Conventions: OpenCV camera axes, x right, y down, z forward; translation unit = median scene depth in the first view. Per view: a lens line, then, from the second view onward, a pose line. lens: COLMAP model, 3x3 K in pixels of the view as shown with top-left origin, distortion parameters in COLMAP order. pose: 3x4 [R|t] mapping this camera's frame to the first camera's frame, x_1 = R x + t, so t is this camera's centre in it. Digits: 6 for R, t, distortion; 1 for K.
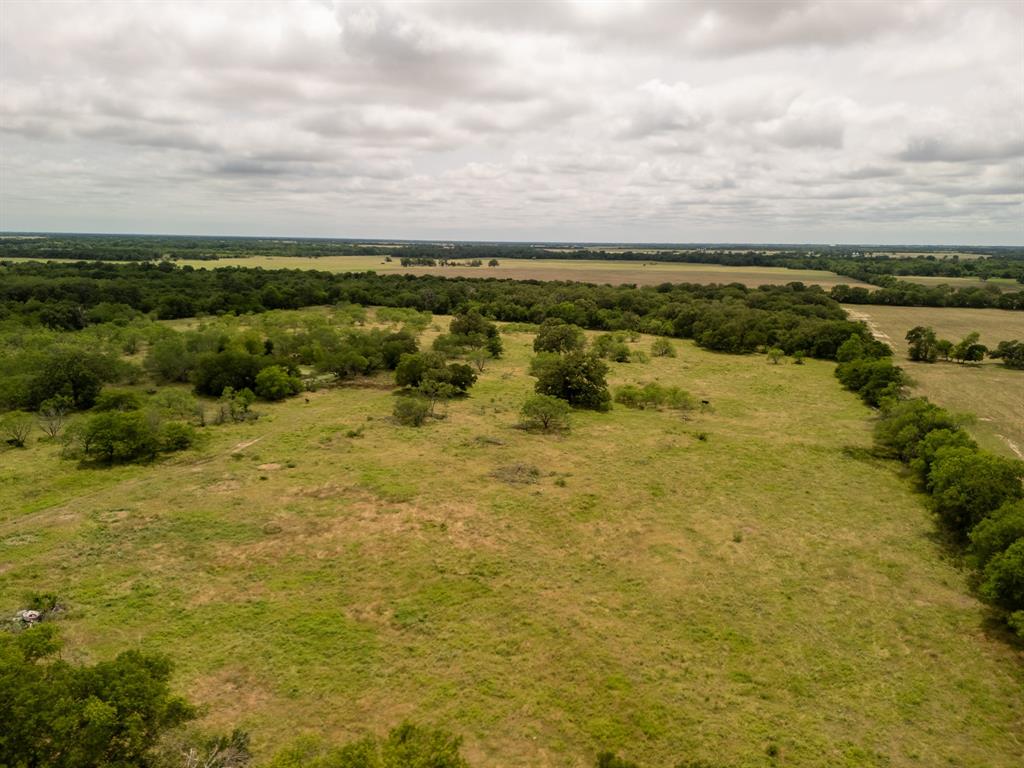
lens RADIAL K [[775.9, 0, 508.7], [0, 775.9, 364.1], [0, 0, 1]] dist [0.068124, -0.058255]
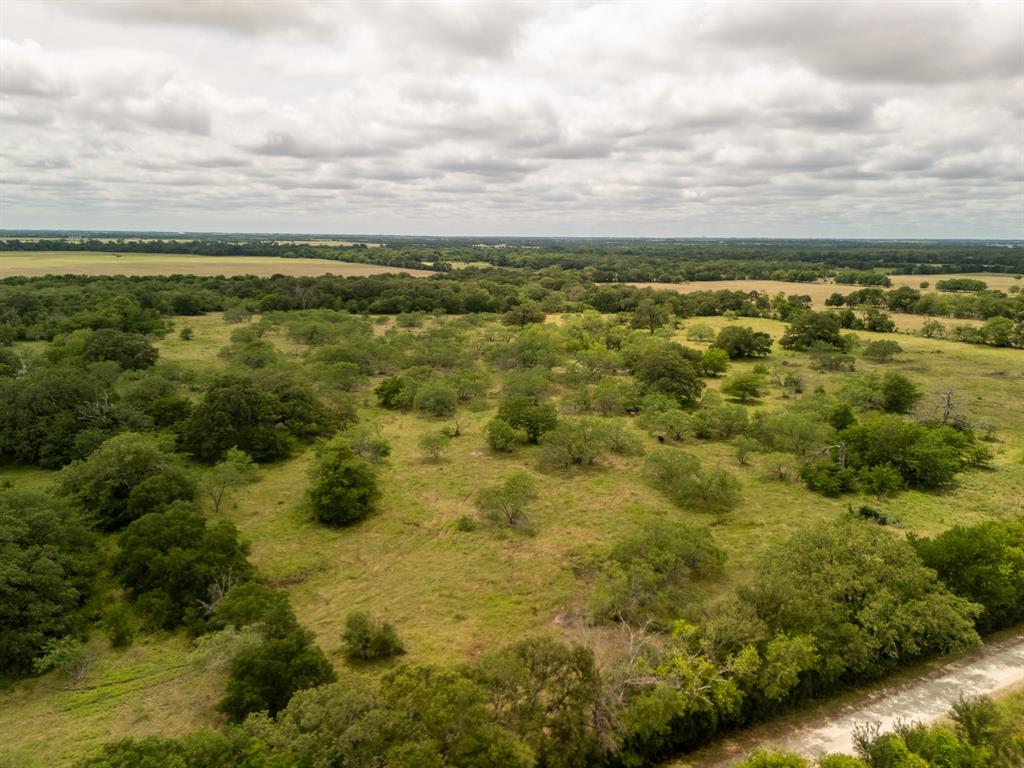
lens RADIAL K [[775.9, 0, 529.5], [0, 775.9, 393.8], [0, 0, 1]] dist [0.068124, -0.058255]
pose [[0.674630, -0.154333, 0.721842, -0.710752], [0.117307, 0.987887, 0.101580, -0.040125], [-0.728776, 0.016148, 0.684562, 0.226634]]
